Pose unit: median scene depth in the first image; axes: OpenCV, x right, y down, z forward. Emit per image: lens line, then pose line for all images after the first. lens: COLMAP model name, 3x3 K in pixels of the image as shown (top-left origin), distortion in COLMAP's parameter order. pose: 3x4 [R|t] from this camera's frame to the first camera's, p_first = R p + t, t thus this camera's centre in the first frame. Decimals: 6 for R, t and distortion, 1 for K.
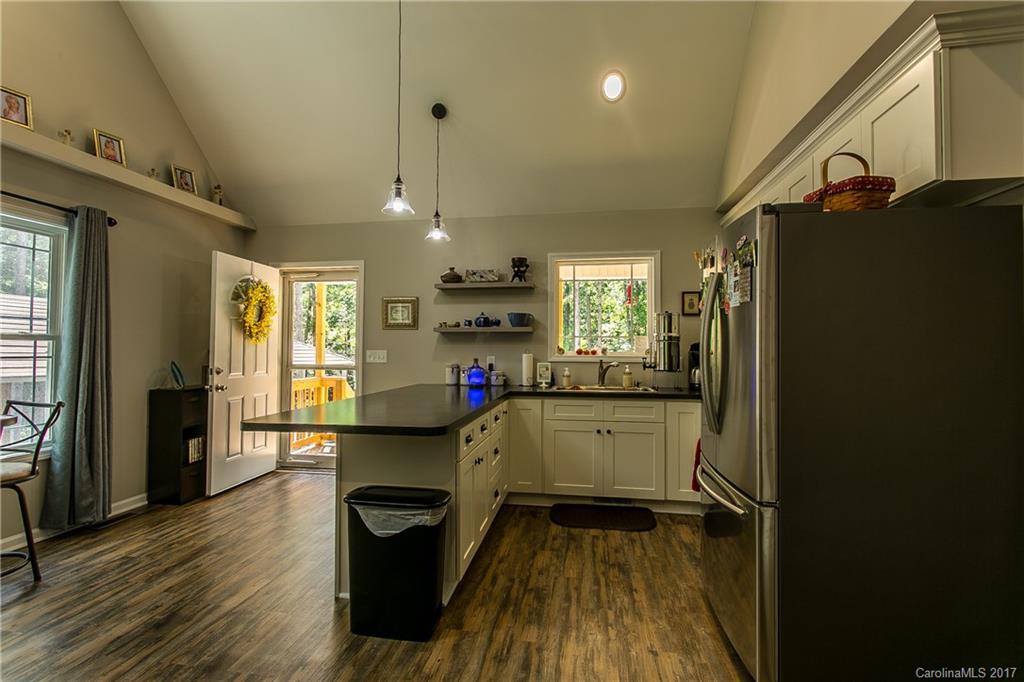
lens RADIAL K [[490.1, 0, 510.4], [0, 490.1, 341.1], [0, 0, 1]] dist [0.013002, 0.000159]
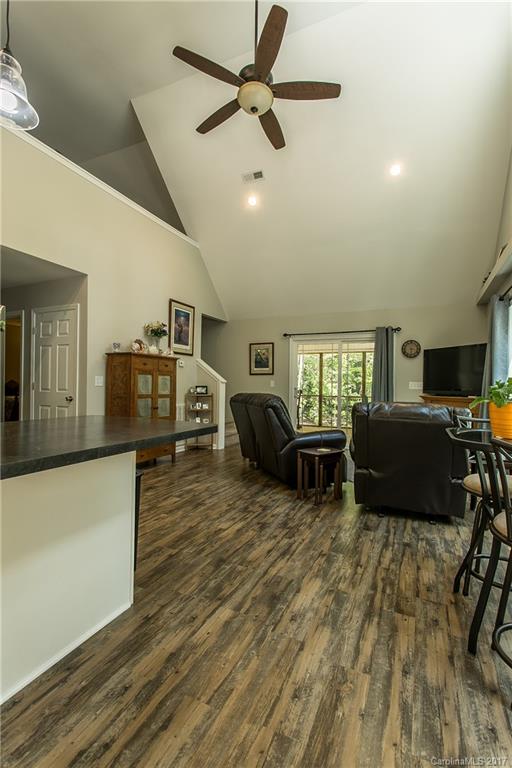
lens RADIAL K [[367.5, 0, 256.6], [0, 367.5, 383.5], [0, 0, 1]] dist [0.013002, 0.000159]
pose [[-0.964356, -0.014179, 0.264228, -0.456014], [-0.019338, 0.999670, -0.016935, 0.043181], [-0.263901, -0.021440, -0.964312, 0.954656]]
